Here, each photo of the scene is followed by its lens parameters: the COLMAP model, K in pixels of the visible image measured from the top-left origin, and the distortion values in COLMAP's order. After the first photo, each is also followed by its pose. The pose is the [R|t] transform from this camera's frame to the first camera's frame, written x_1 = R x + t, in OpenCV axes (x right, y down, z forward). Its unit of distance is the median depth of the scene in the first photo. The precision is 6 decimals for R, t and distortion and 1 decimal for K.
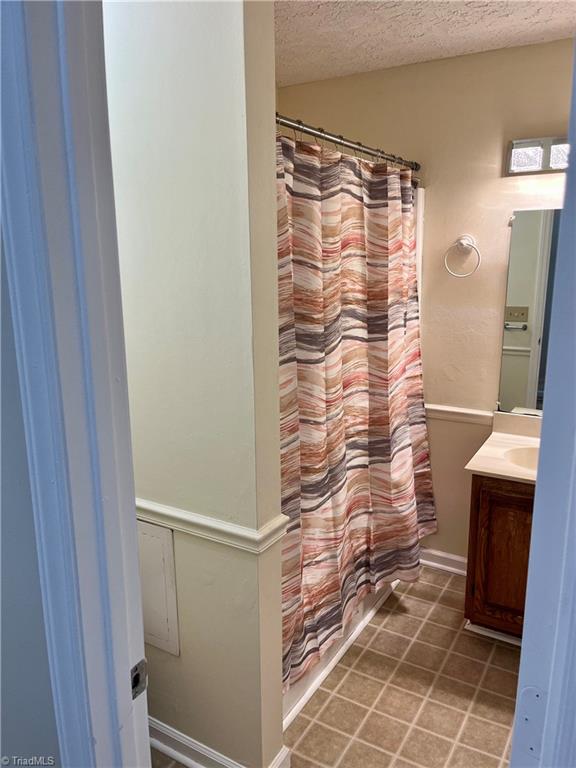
lens RADIAL K [[598.2, 0, 287.4], [0, 598.2, 389.7], [0, 0, 1]] dist [0.077359, -0.091197]
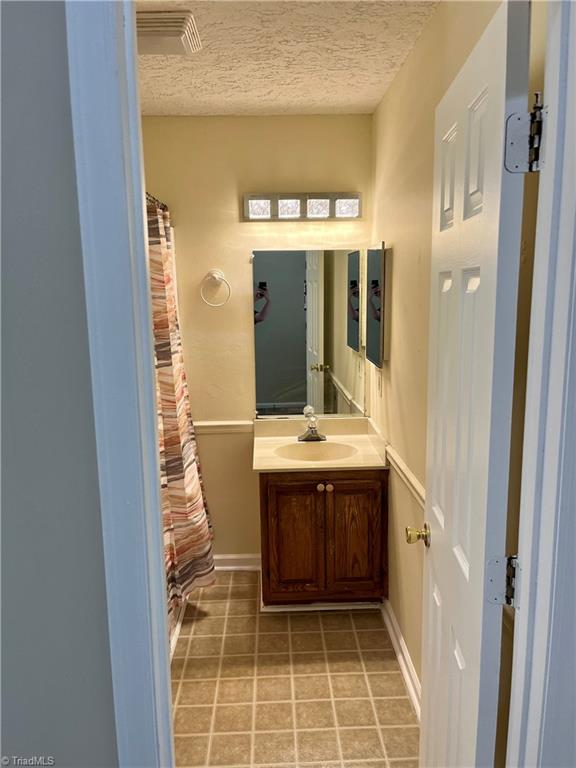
lens RADIAL K [[598.2, 0, 287.4], [0, 598.2, 389.7], [0, 0, 1]] dist [0.077359, -0.091197]
pose [[0.842876, -0.104126, 0.527937, -0.226309], [0.131023, 0.991285, -0.013671, 0.002981], [-0.521913, 0.080695, 0.849173, -0.022588]]
